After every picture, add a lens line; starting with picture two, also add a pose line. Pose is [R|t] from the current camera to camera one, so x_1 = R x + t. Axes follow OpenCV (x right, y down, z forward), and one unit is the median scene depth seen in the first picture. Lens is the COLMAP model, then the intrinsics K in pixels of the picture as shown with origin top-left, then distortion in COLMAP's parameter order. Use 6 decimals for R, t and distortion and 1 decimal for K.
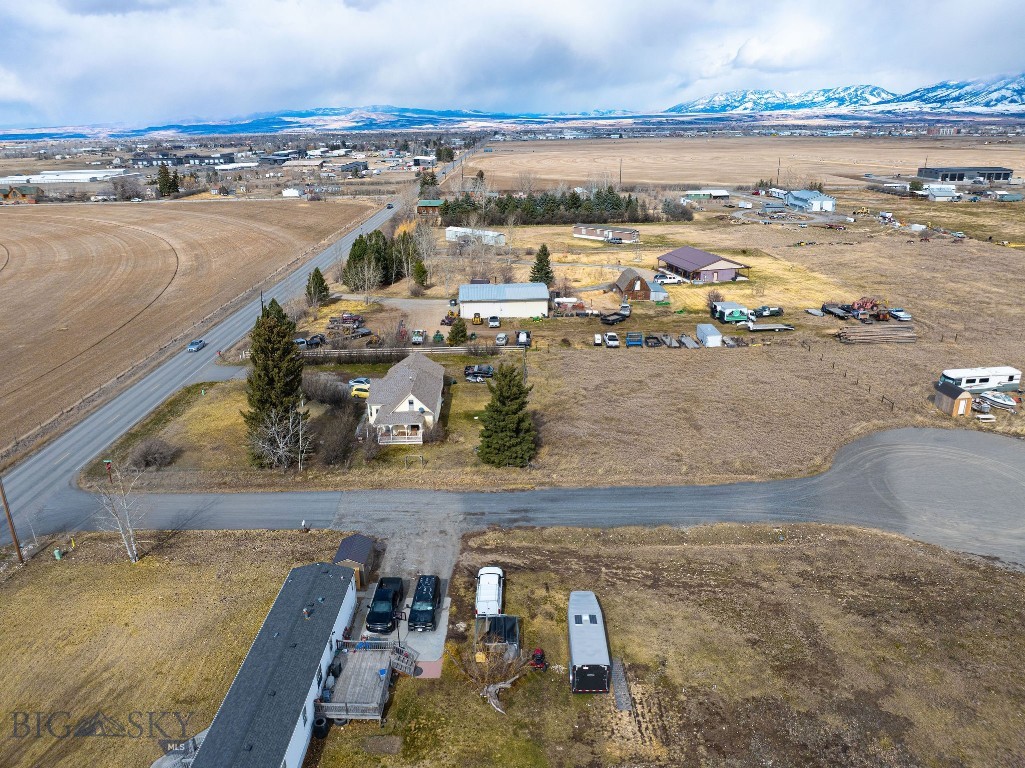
lens RADIAL K [[714.7, 0, 512.5], [0, 714.7, 384.0], [0, 0, 1]] dist [-0.040945, 0.017061]
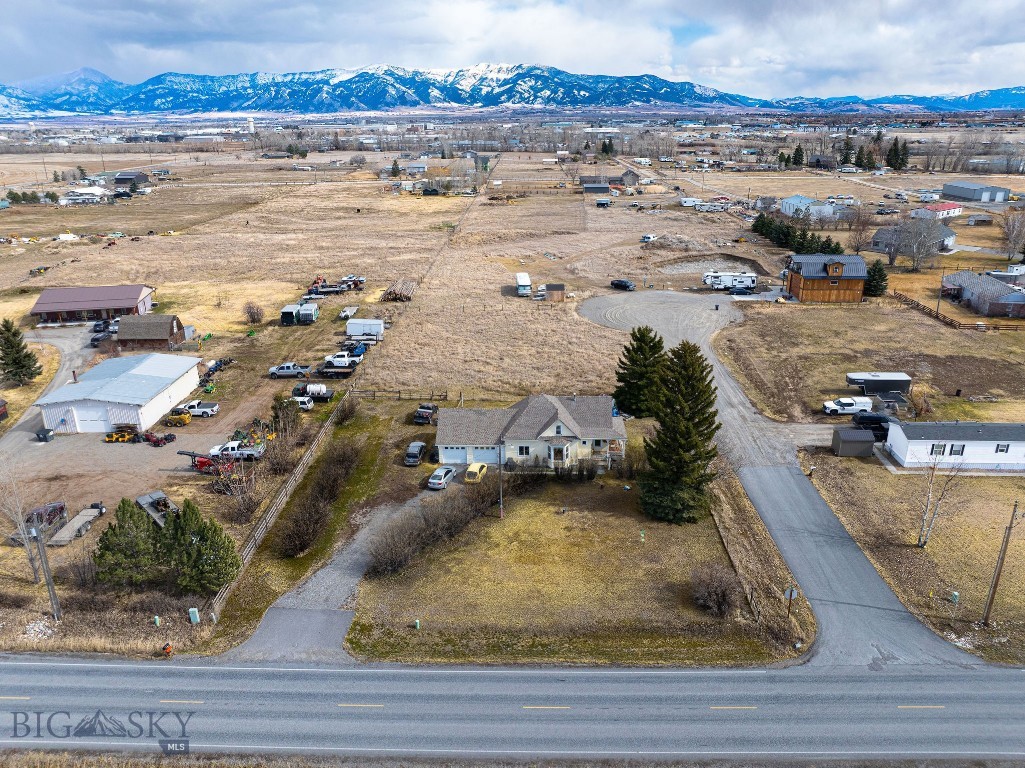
lens RADIAL K [[721.9, 0, 513.4], [0, 721.9, 380.9], [0, 0, 1]] dist [-0.038037, 0.007361]
pose [[0.051826, -0.332874, 0.941546, -0.725506], [0.352677, 0.888165, 0.294589, -0.232138], [-0.934309, 0.316795, 0.163427, 0.656191]]
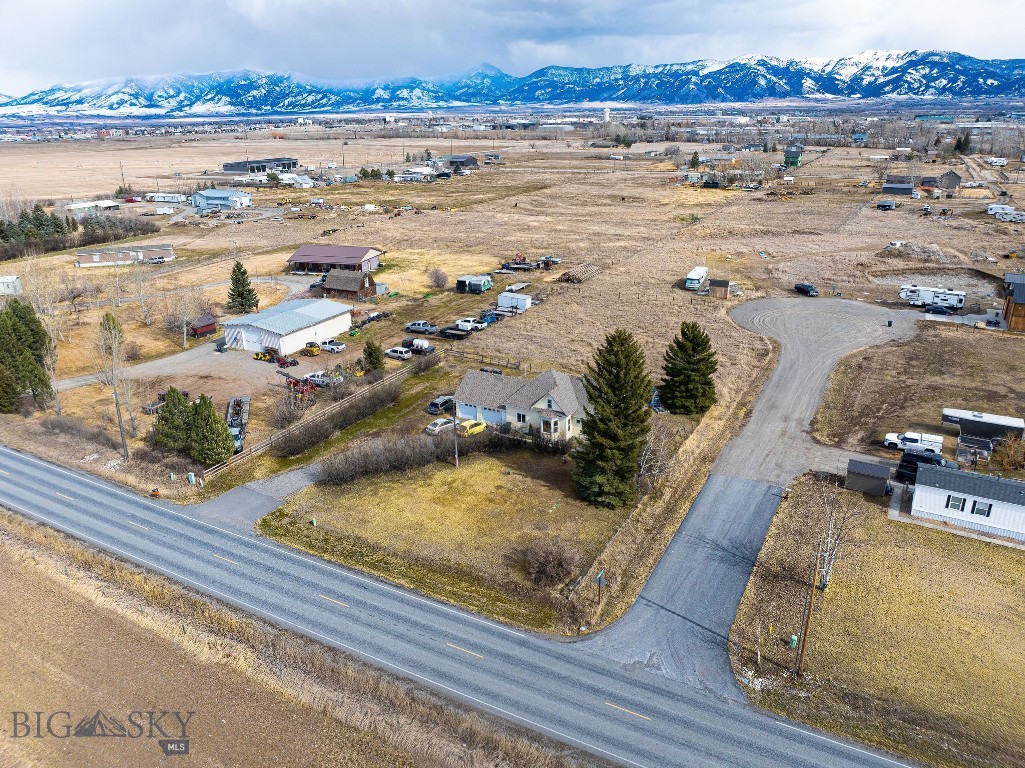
lens RADIAL K [[721.9, 0, 513.4], [0, 721.9, 380.9], [0, 0, 1]] dist [-0.038037, 0.007361]
pose [[0.497453, -0.298238, 0.814613, -0.698864], [0.307051, 0.938788, 0.156196, -0.128920], [-0.811332, 0.172428, 0.558577, 0.386122]]
